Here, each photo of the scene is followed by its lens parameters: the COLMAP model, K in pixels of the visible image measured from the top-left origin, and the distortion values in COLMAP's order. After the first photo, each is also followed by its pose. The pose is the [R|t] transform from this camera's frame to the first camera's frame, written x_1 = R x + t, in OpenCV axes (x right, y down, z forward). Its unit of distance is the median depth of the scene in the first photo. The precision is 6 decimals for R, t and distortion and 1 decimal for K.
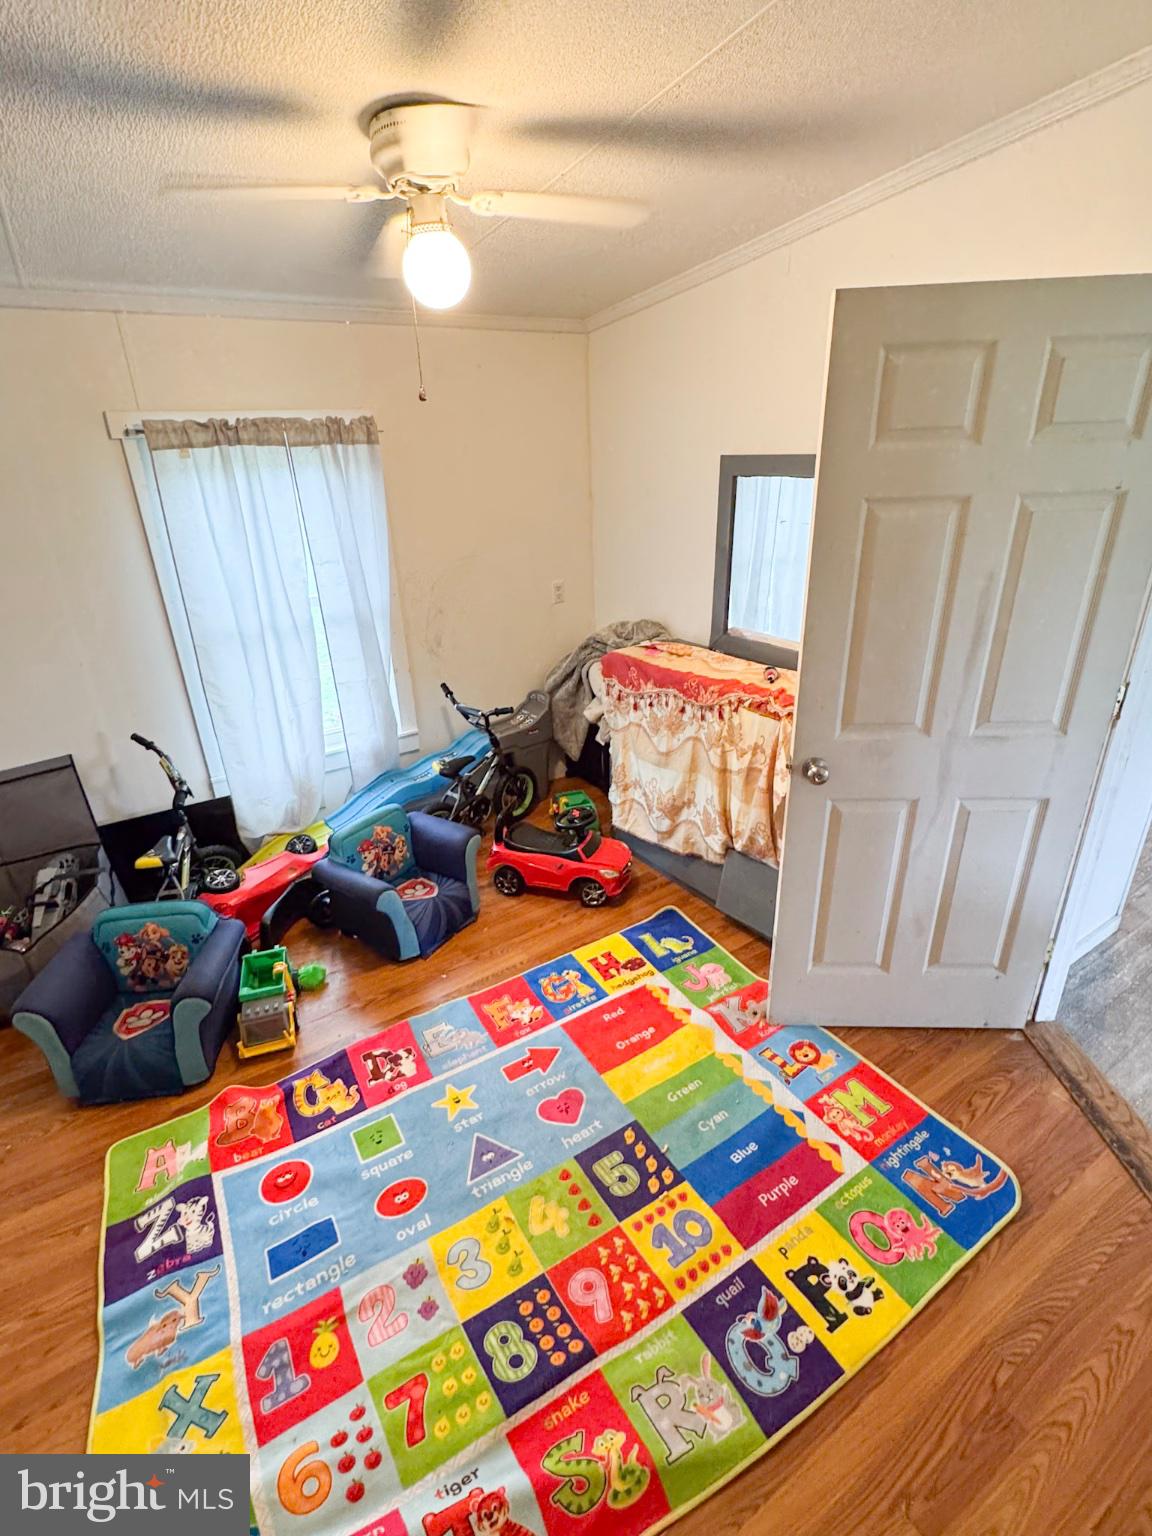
lens RADIAL K [[727.1, 0, 578.6], [0, 727.1, 767.8], [0, 0, 1]] dist [-0.000789, -0.000513]
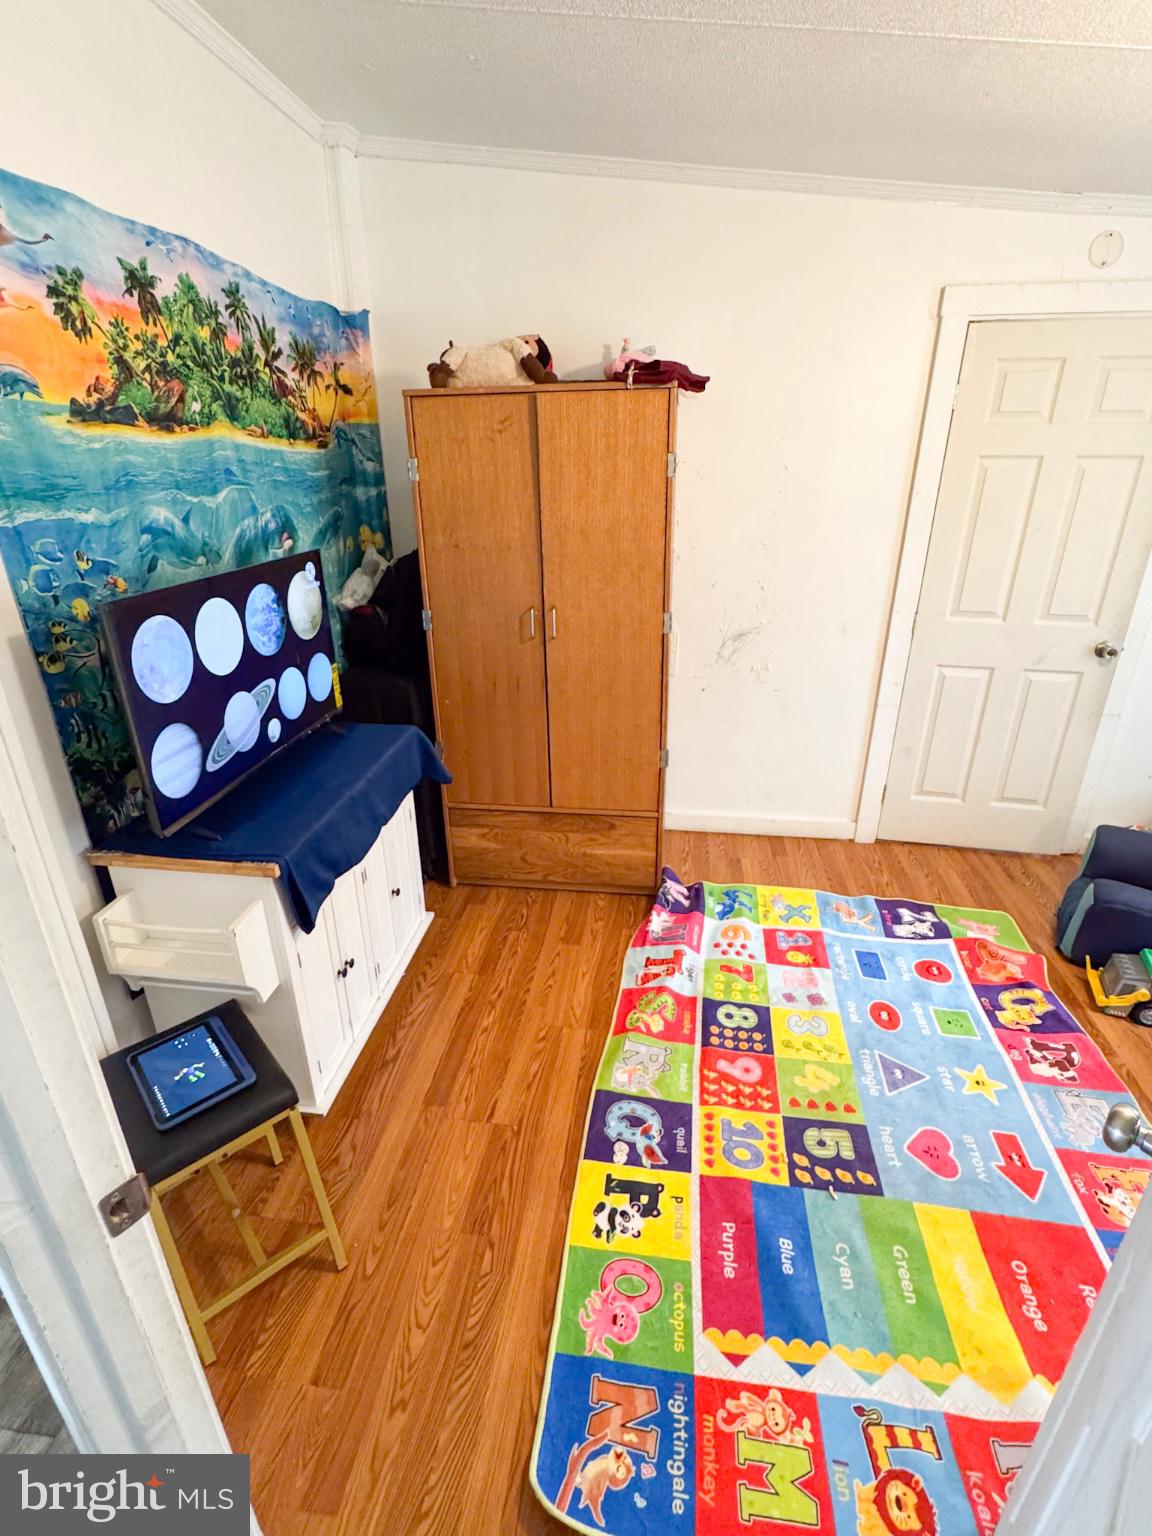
lens RADIAL K [[727.1, 0, 578.1], [0, 727.1, 764.5], [0, 0, 1]] dist [-0.000789, -0.000513]
pose [[-0.651359, 0.329194, -0.683640, 0.867944], [-0.289238, 0.725233, 0.624803, -0.365823], [0.701479, 0.604705, -0.377172, 0.920532]]
